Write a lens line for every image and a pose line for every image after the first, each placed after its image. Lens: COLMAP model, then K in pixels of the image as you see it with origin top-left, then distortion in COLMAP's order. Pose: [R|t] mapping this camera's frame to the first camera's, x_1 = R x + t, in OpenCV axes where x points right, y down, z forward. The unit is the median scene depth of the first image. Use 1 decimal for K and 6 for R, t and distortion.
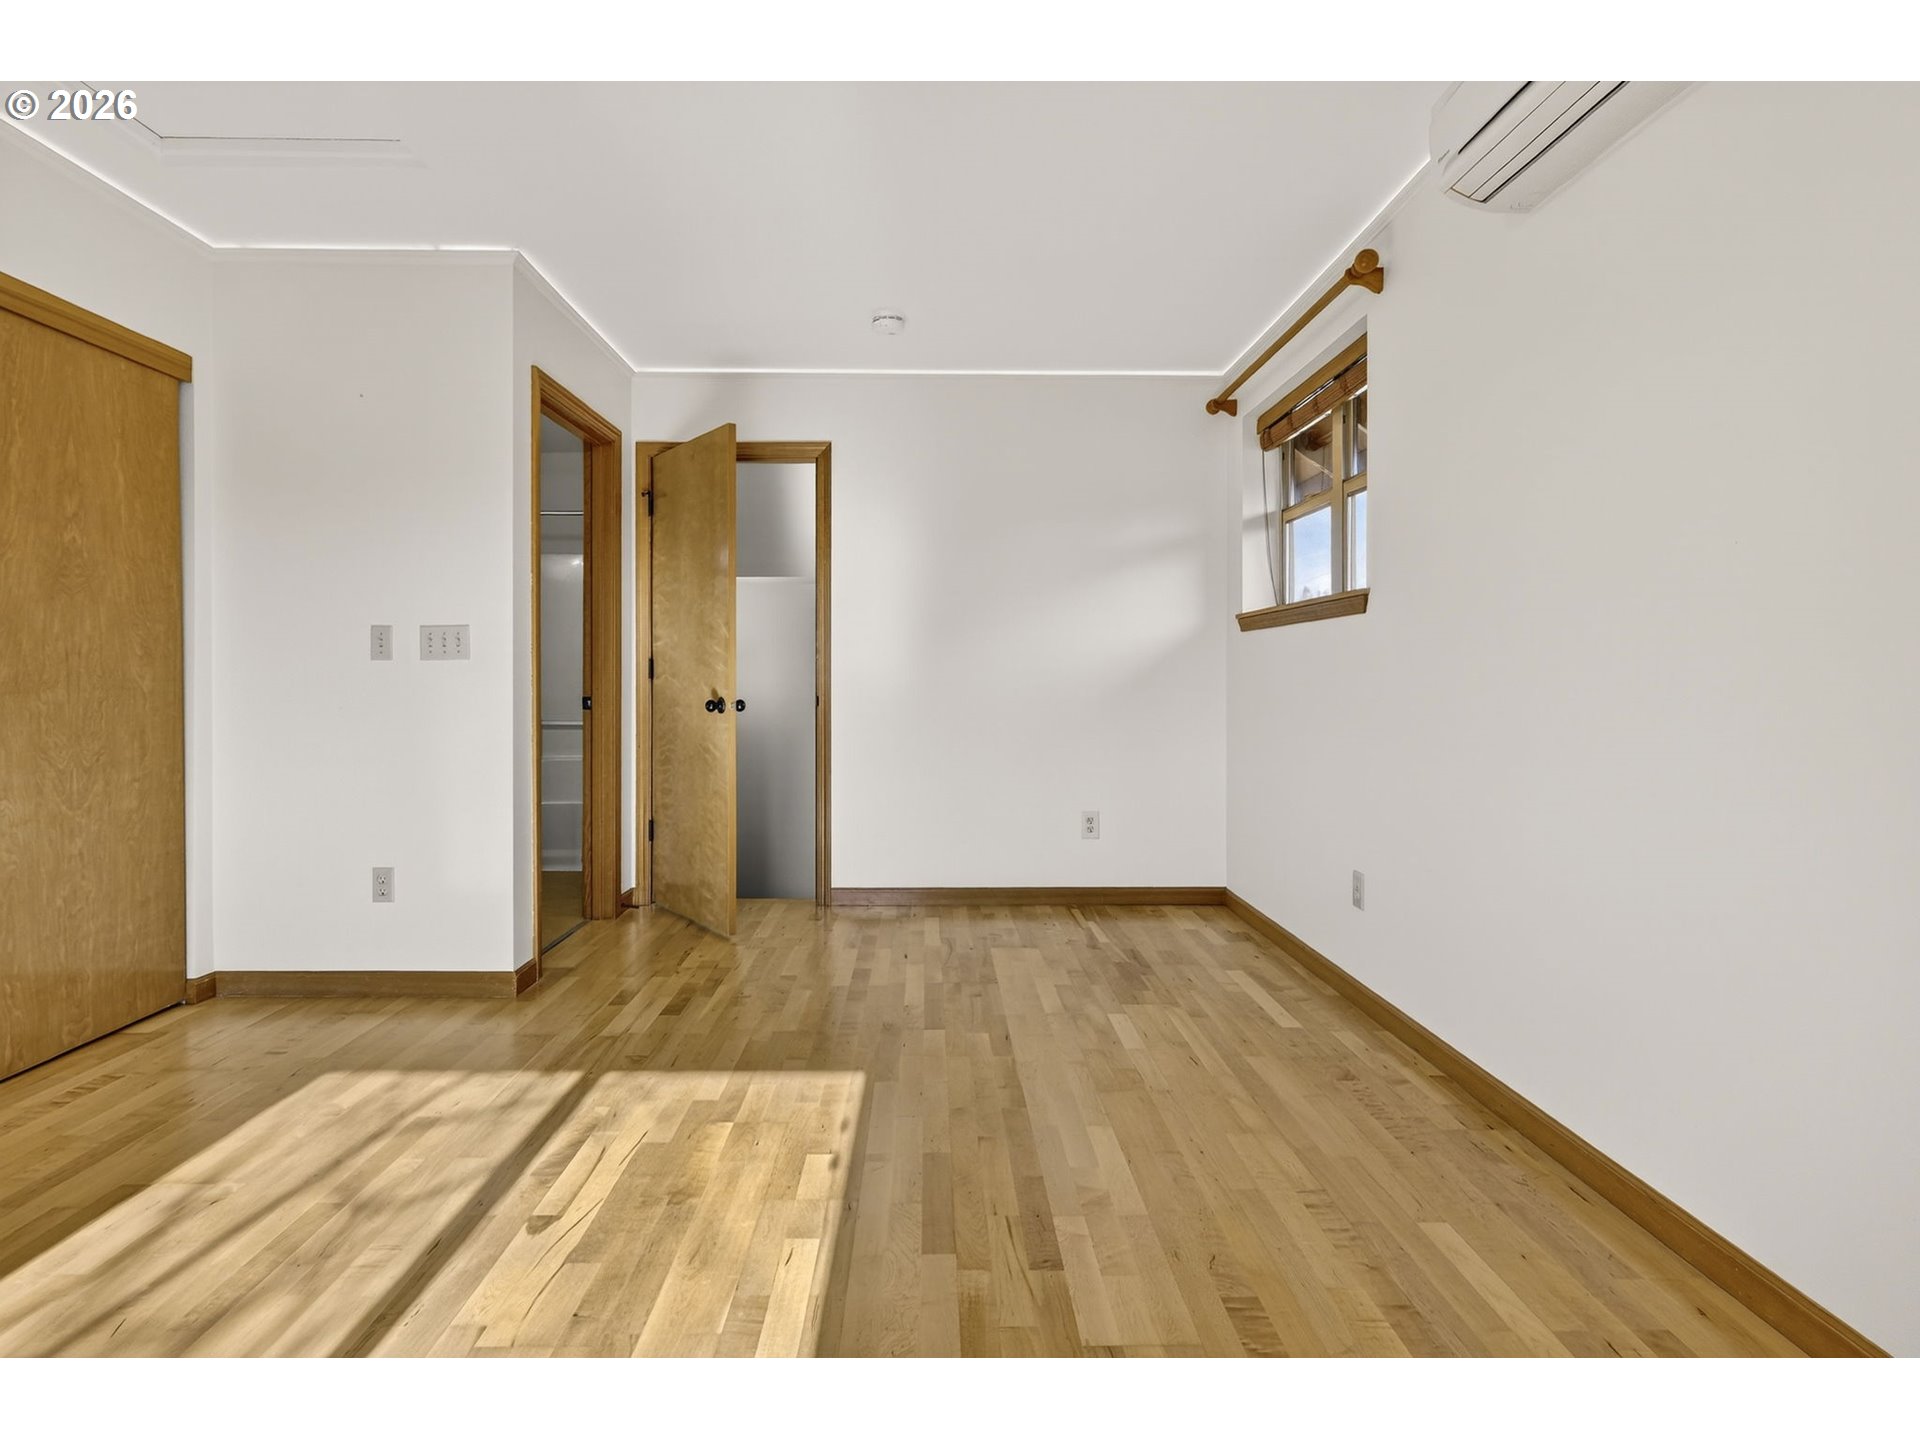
lens RADIAL K [[961.2, 0, 924.8], [0, 961.2, 681.5], [0, 0, 1]] dist [-0.002243, -0.001204]
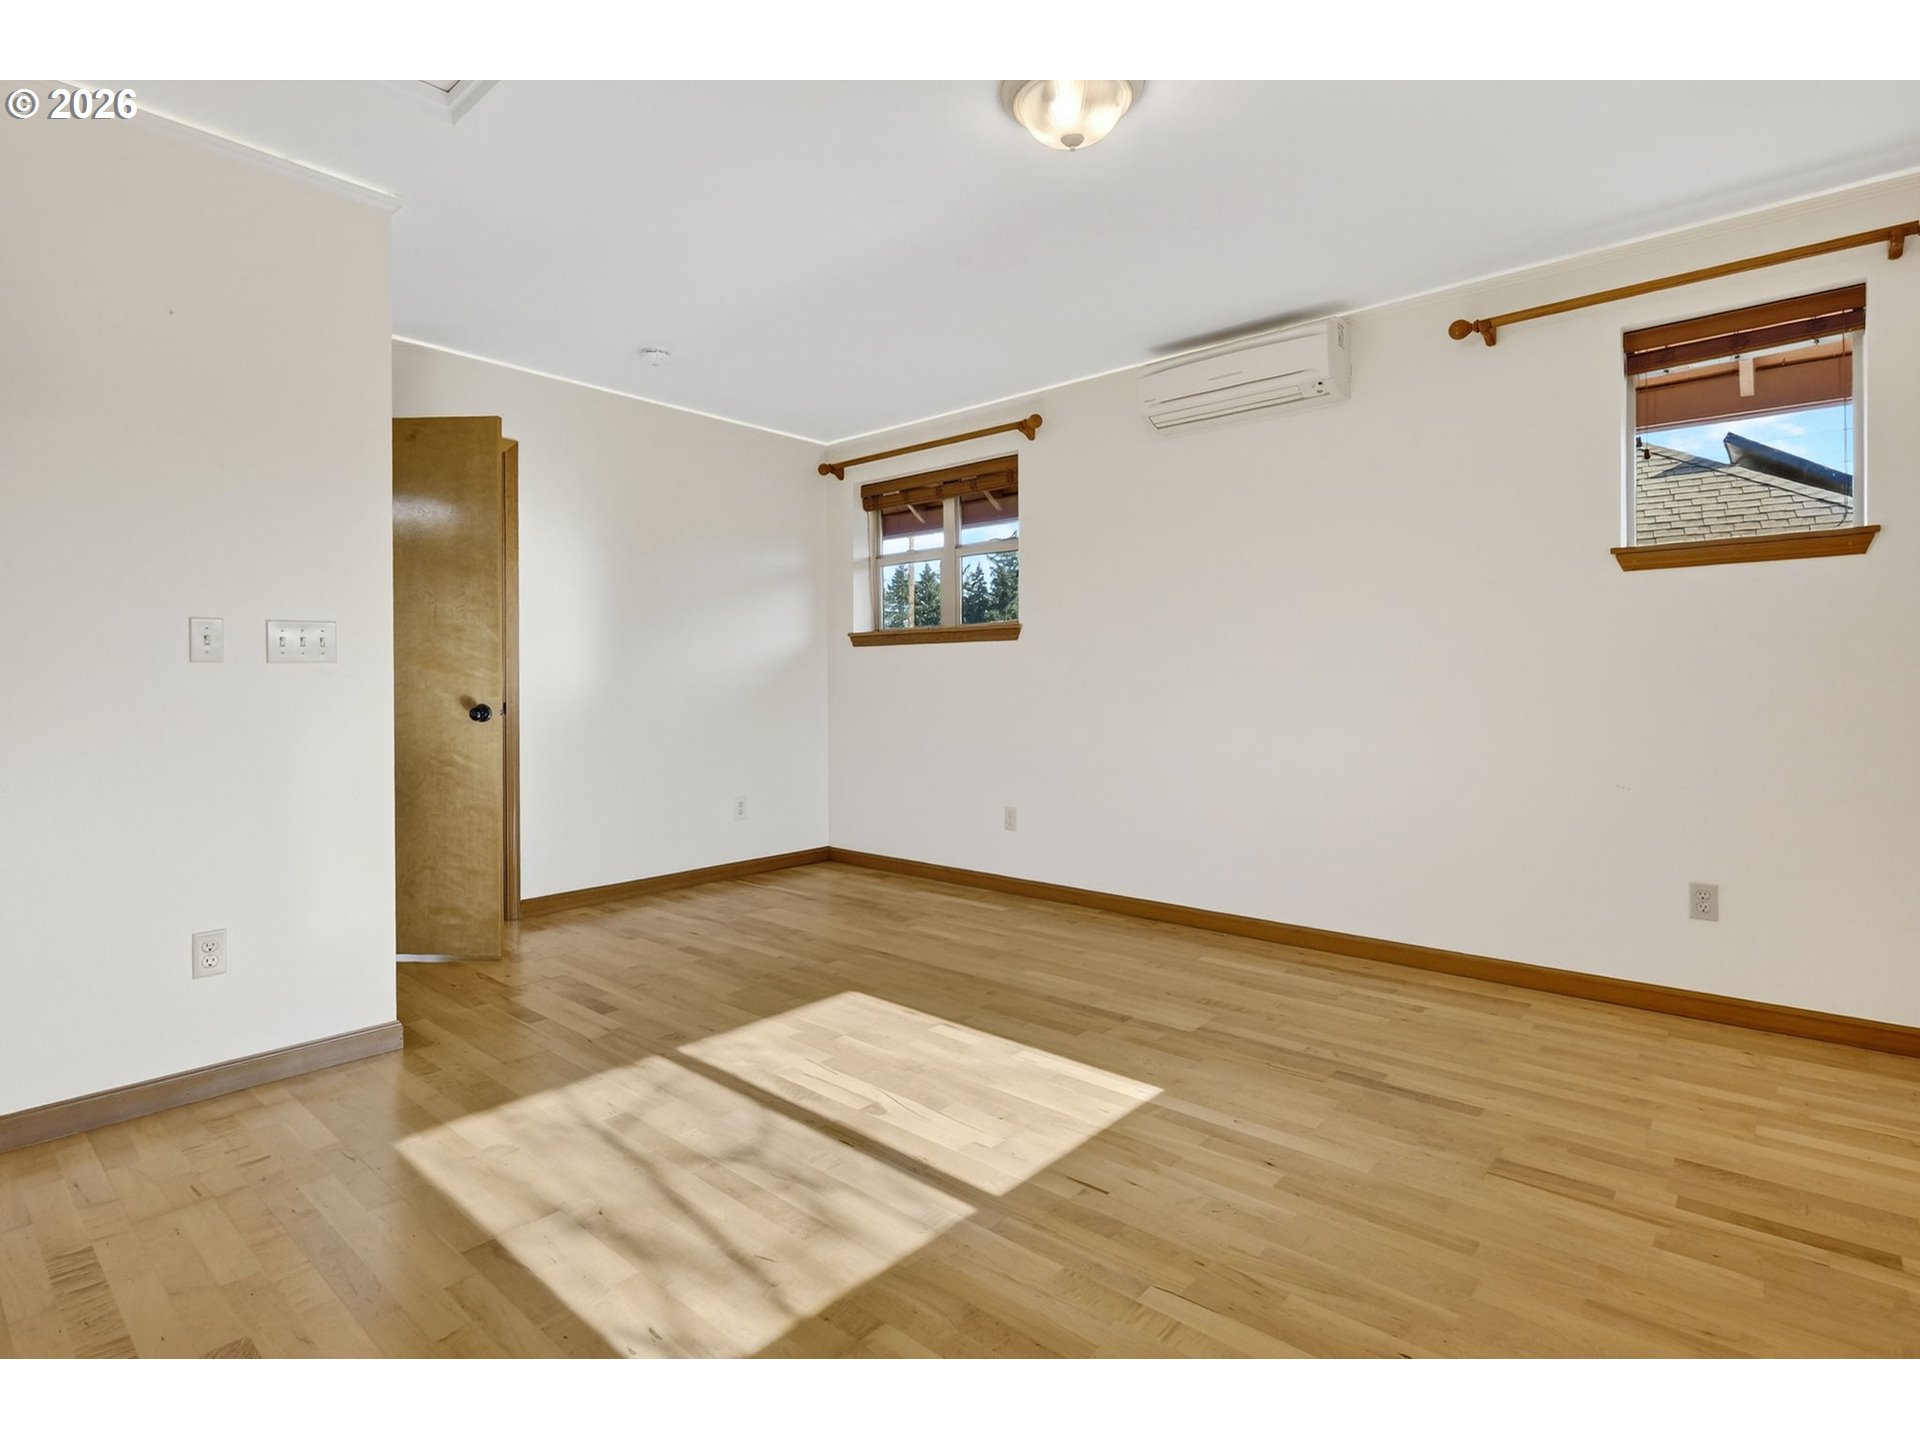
lens RADIAL K [[961.6, 0, 951.1], [0, 961.6, 686.6], [0, 0, 1]] dist [-0.002062, -0.000325]
pose [[0.666391, -0.006495, 0.745574, -0.807982], [0.005383, 0.999978, 0.003900, -0.003689], [-0.745583, 0.001415, 0.666411, 0.040272]]
